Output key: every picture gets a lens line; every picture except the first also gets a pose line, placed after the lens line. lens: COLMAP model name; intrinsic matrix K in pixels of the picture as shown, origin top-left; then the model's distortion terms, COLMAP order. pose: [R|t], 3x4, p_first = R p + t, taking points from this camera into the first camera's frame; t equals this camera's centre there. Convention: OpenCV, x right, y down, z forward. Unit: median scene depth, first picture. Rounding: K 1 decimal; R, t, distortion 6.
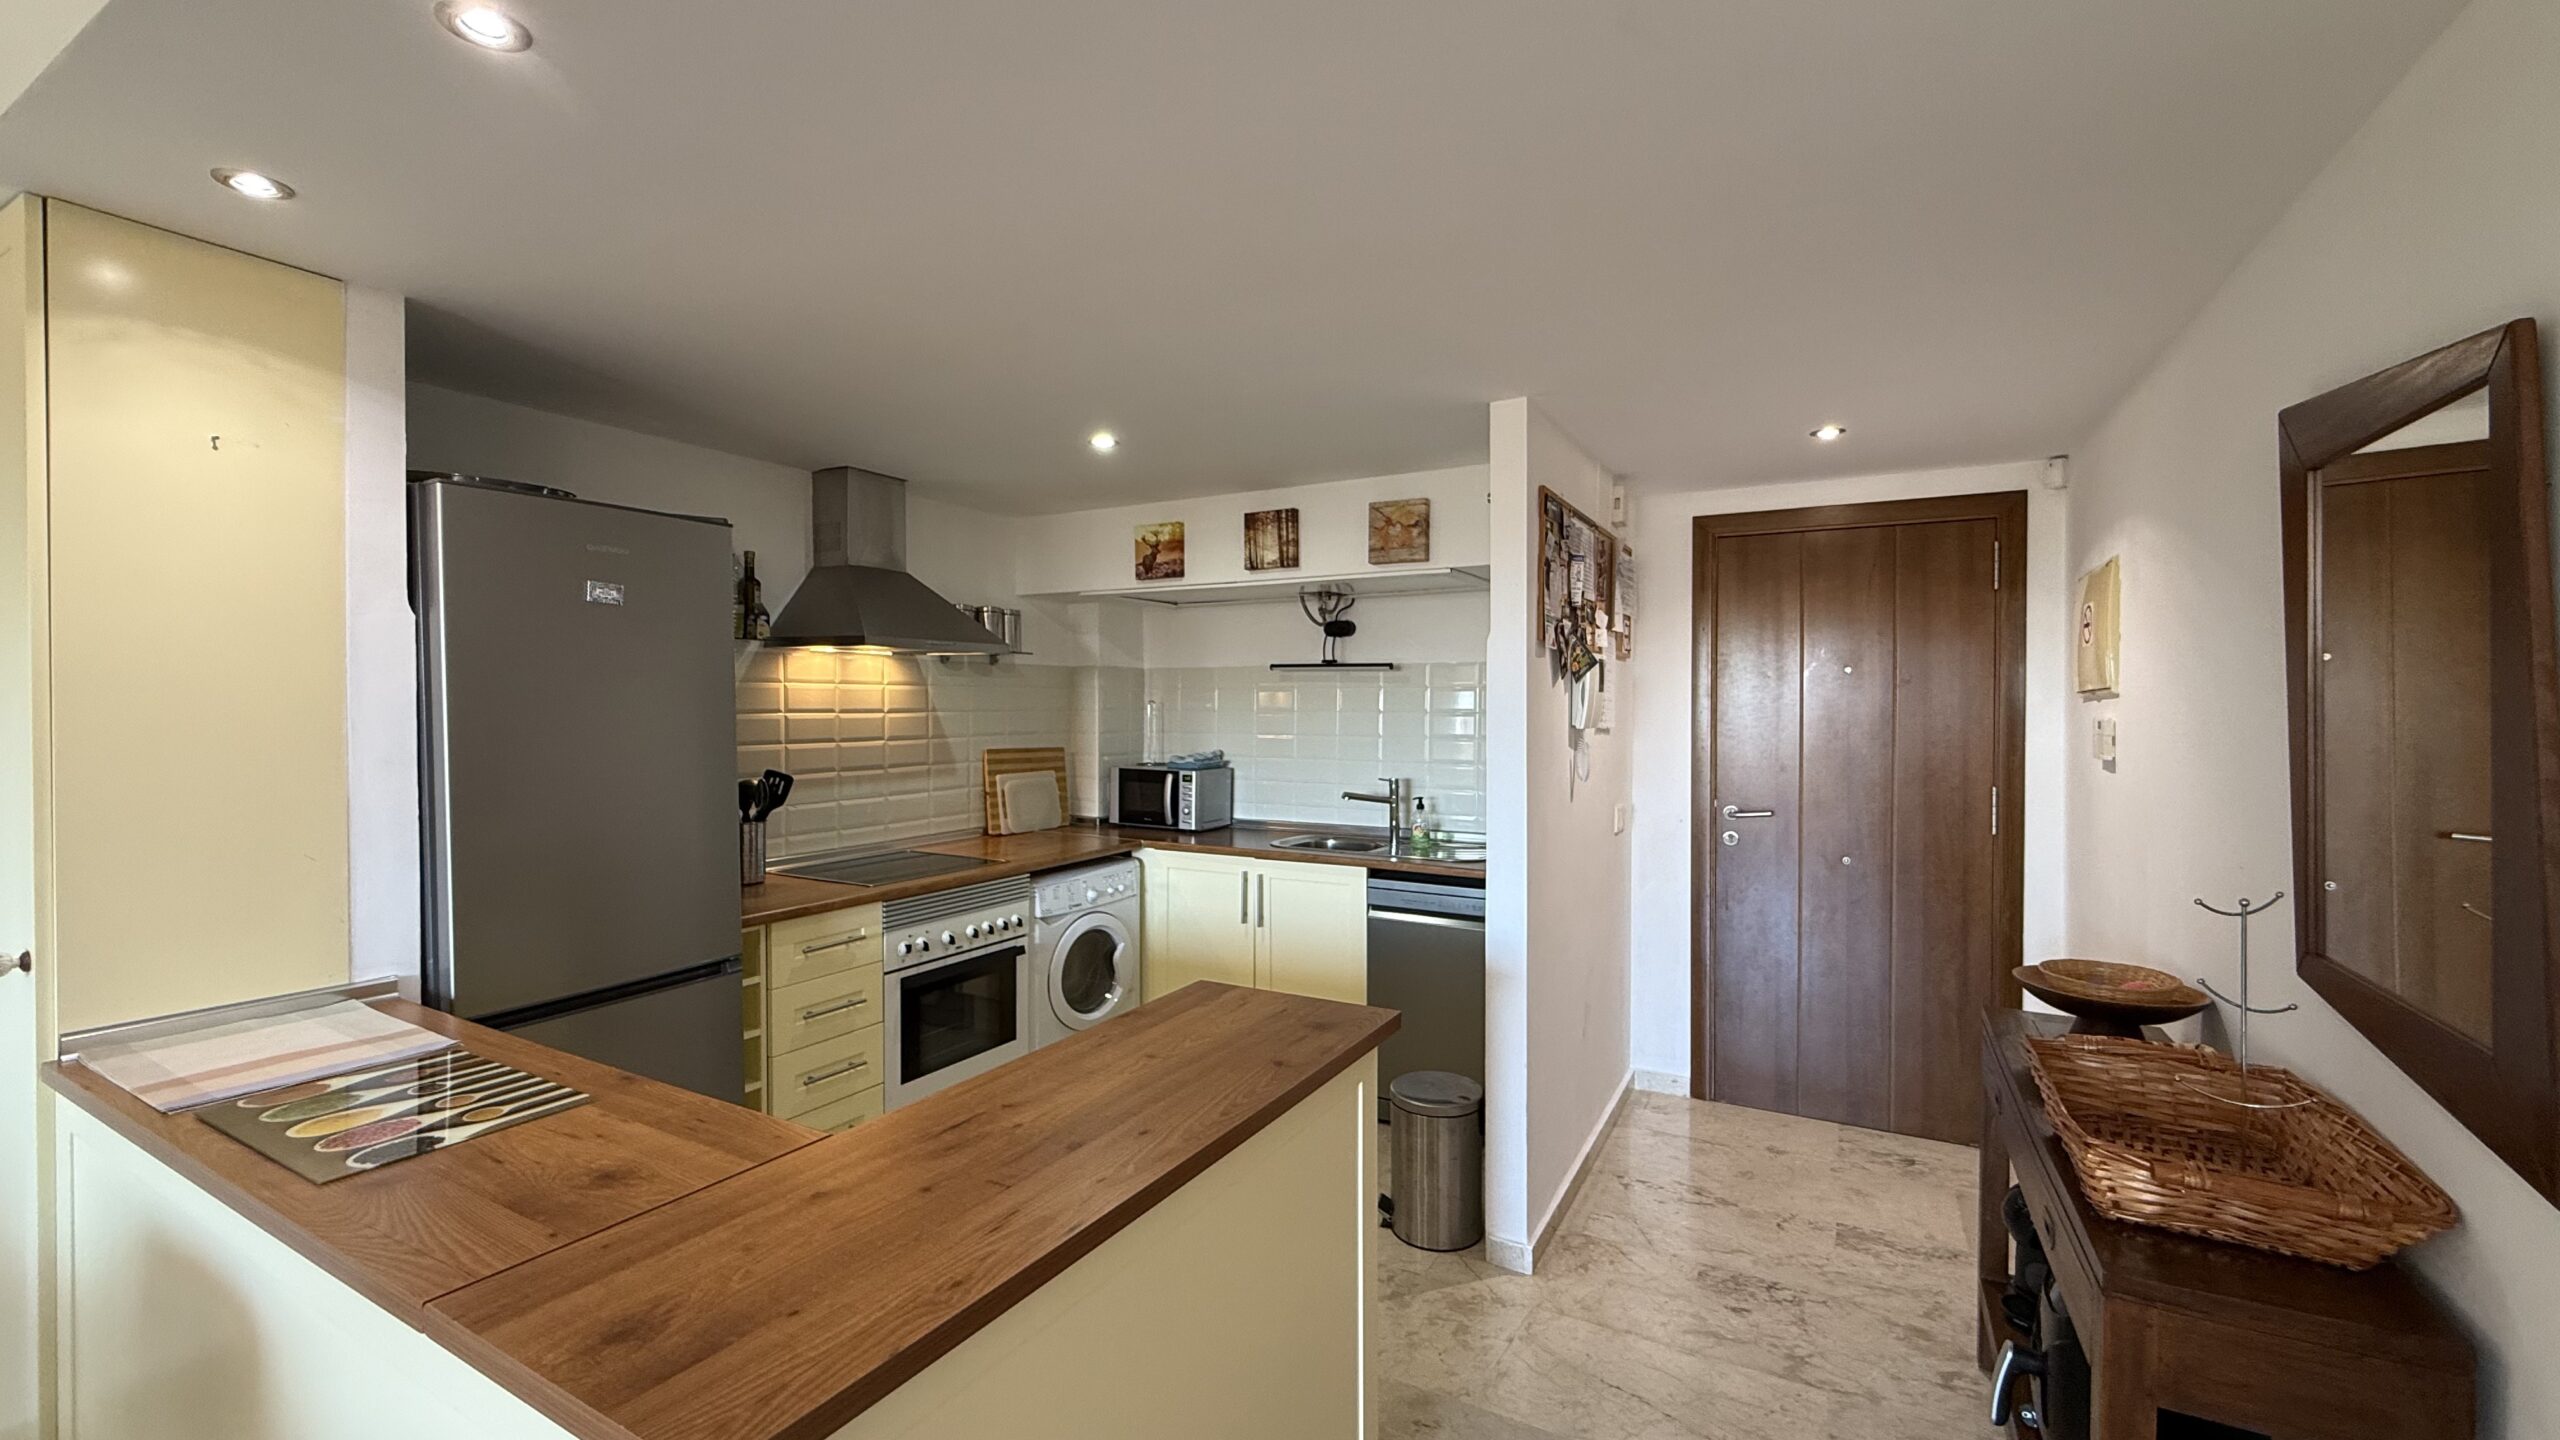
lens RADIAL K [[1017.4, 0, 1263.7], [0, 1017.4, 718.0], [0, 0, 1]] dist [0.000804, -0.000647]
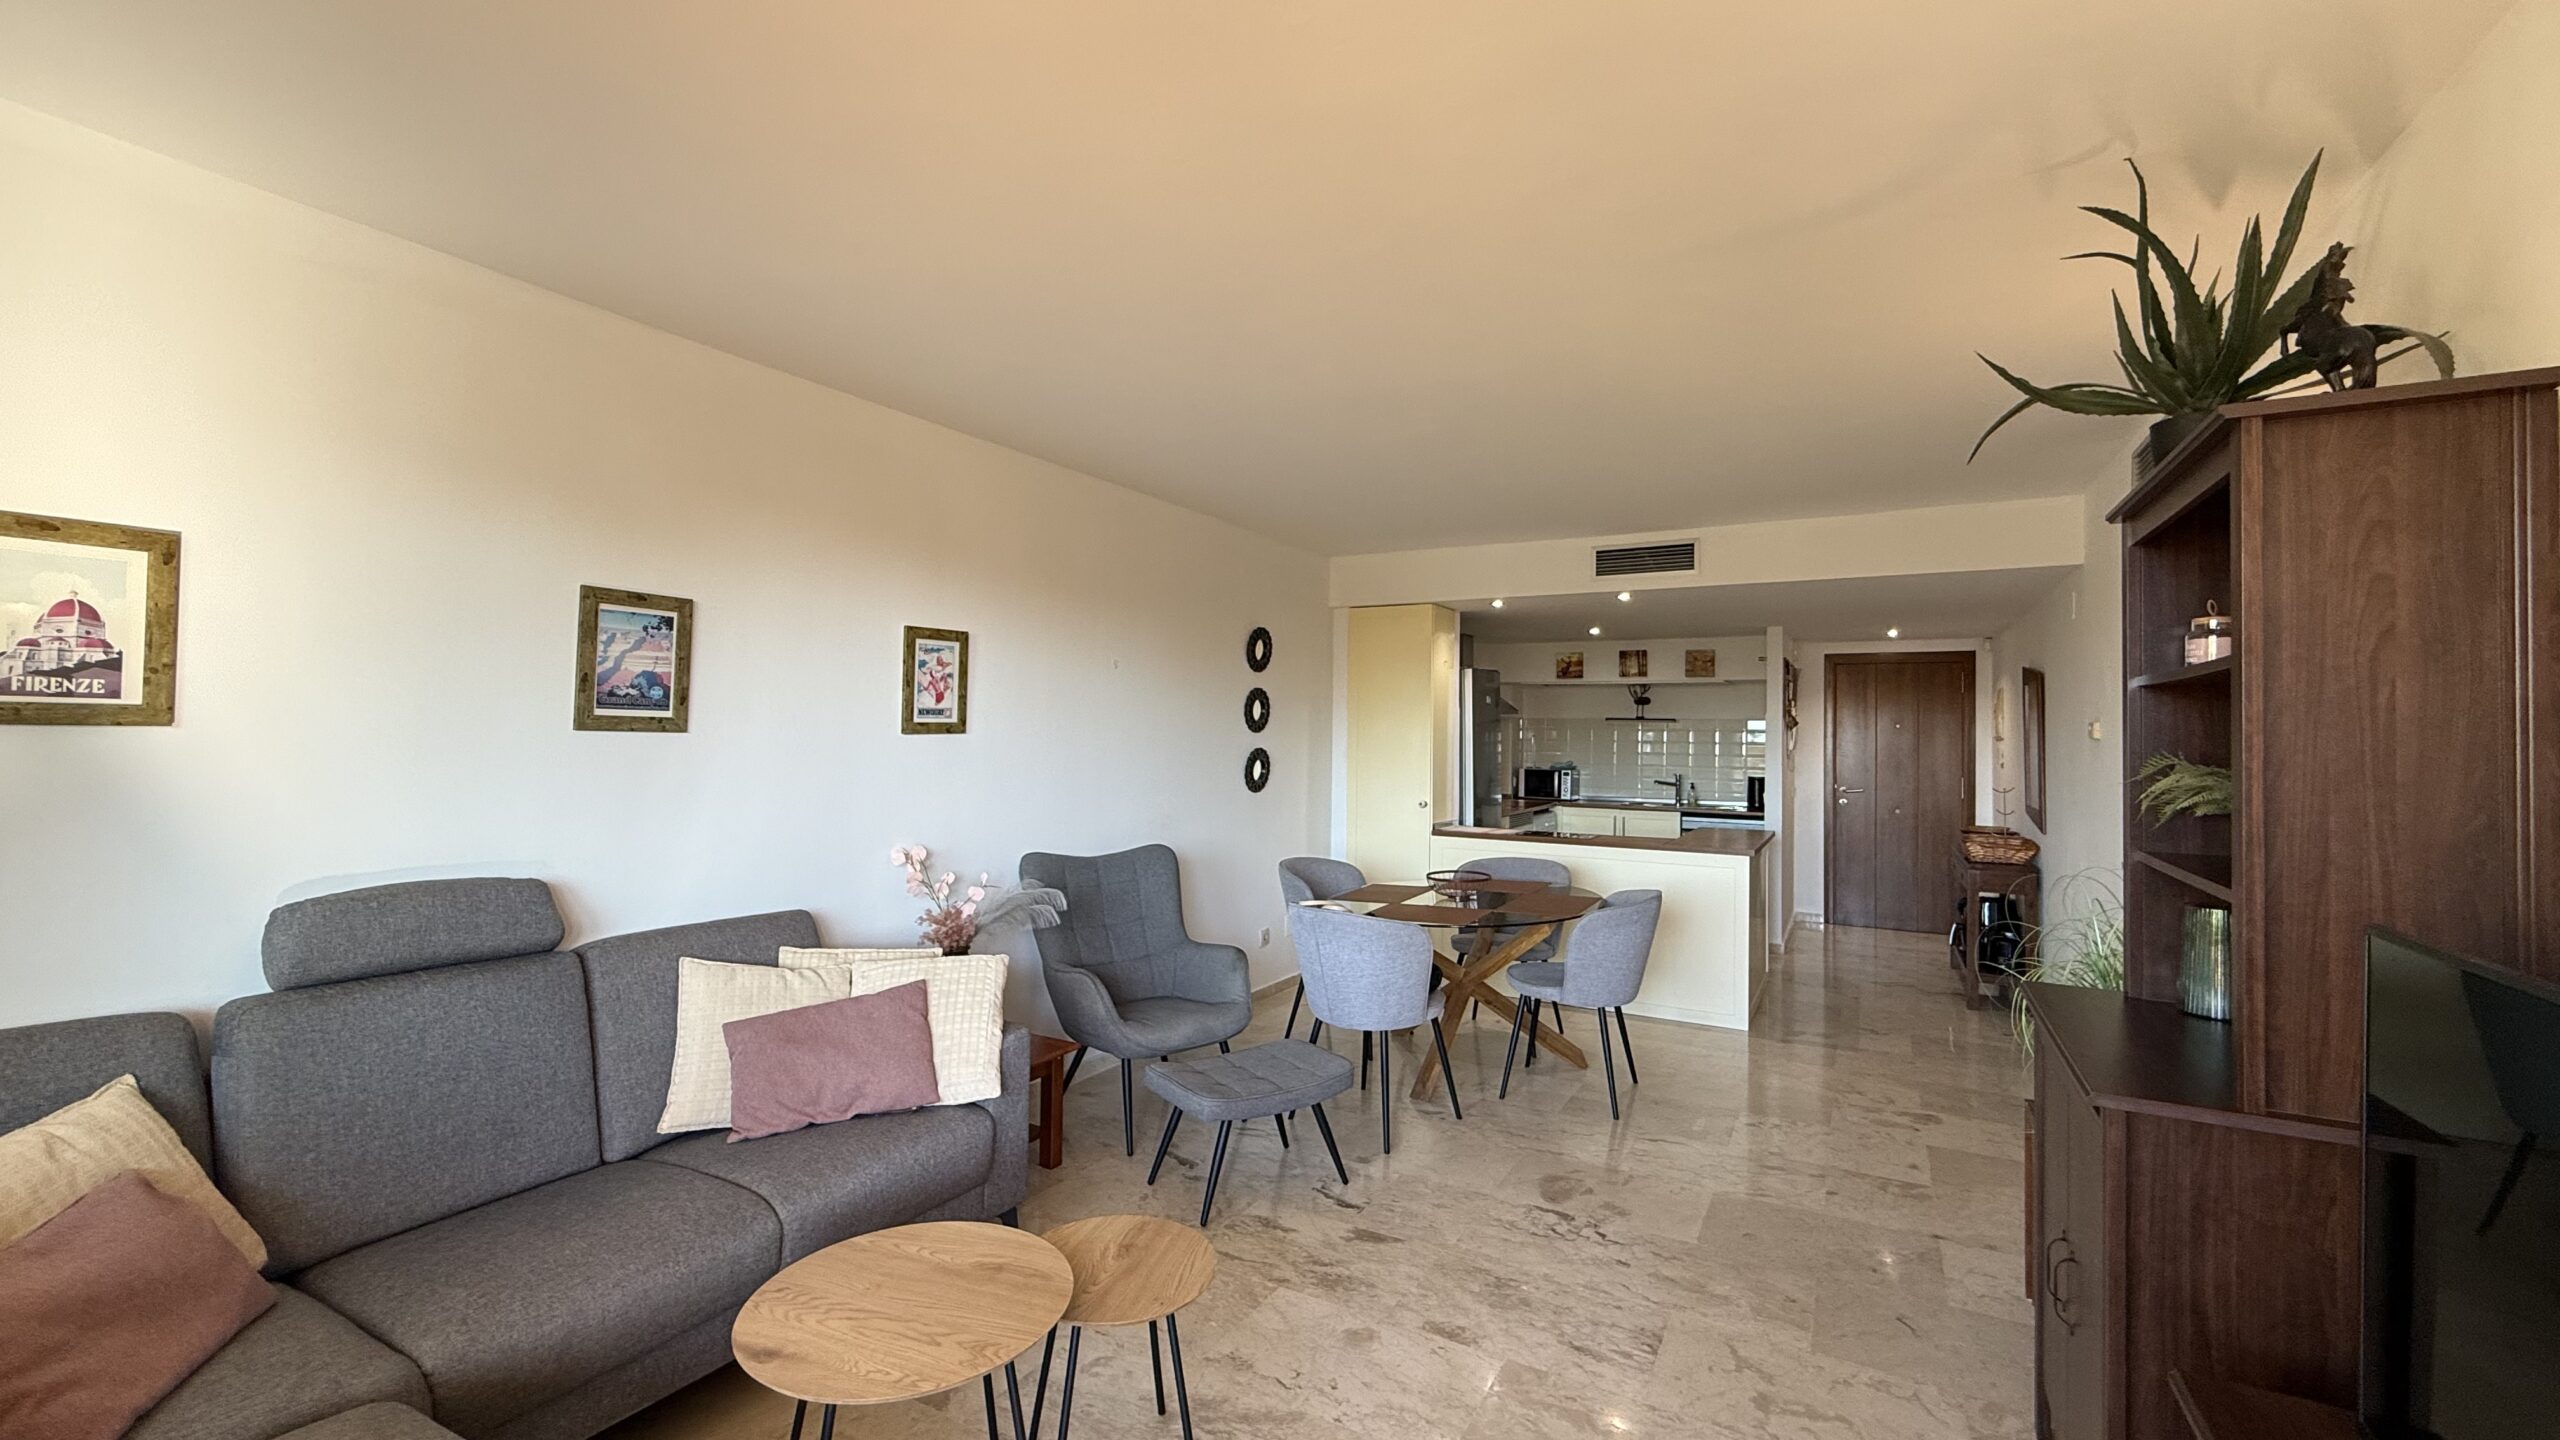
lens RADIAL K [[1017.4, 0, 1271.7], [0, 1017.4, 717.7], [0, 0, 1]] dist [0.000804, -0.000647]
pose [[0.999900, 0.011336, -0.008397, -0.729572], [-0.011579, 0.999498, -0.029497, 0.015029], [0.008058, 0.029591, 0.999530, -1.161289]]
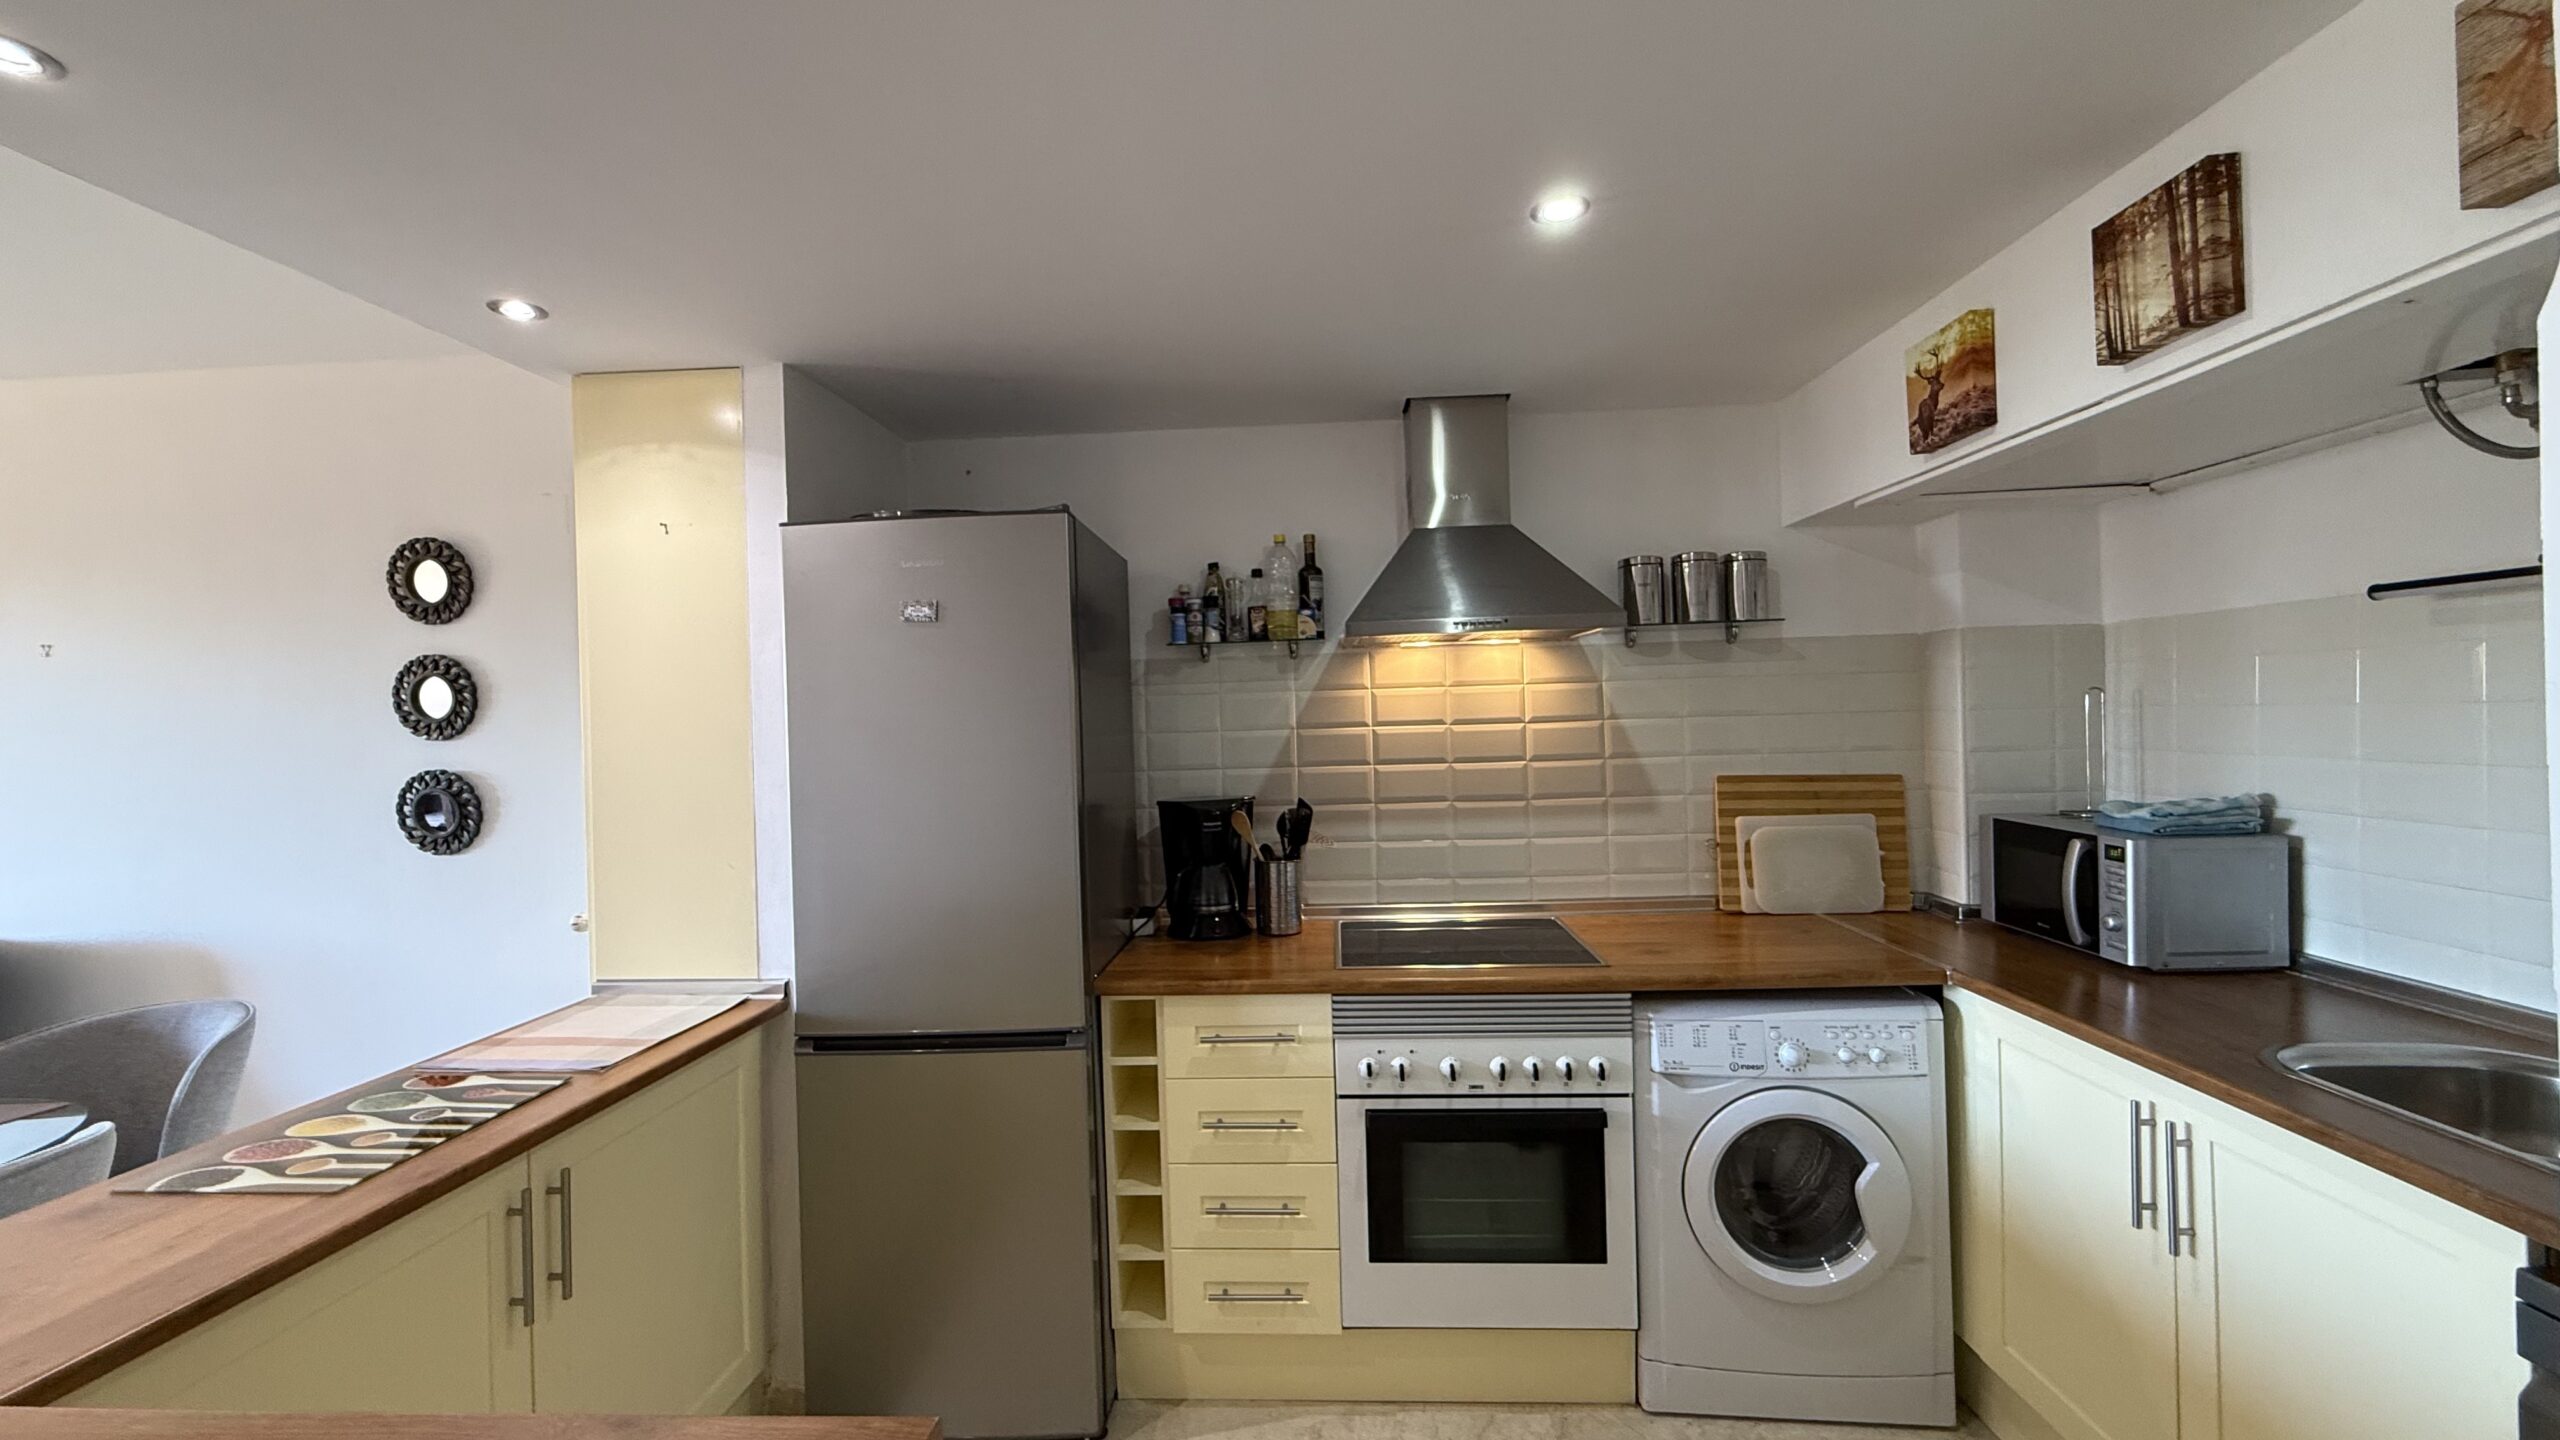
lens RADIAL K [[1017.4, 0, 1282.3], [0, 1017.4, 719.2], [0, 0, 1]] dist [0.000804, -0.000647]
pose [[0.448081, -0.011922, -0.893914, 0.194496], [0.017661, 0.999834, -0.004483, -0.007452], [0.893819, -0.013779, 0.448217, 0.509909]]
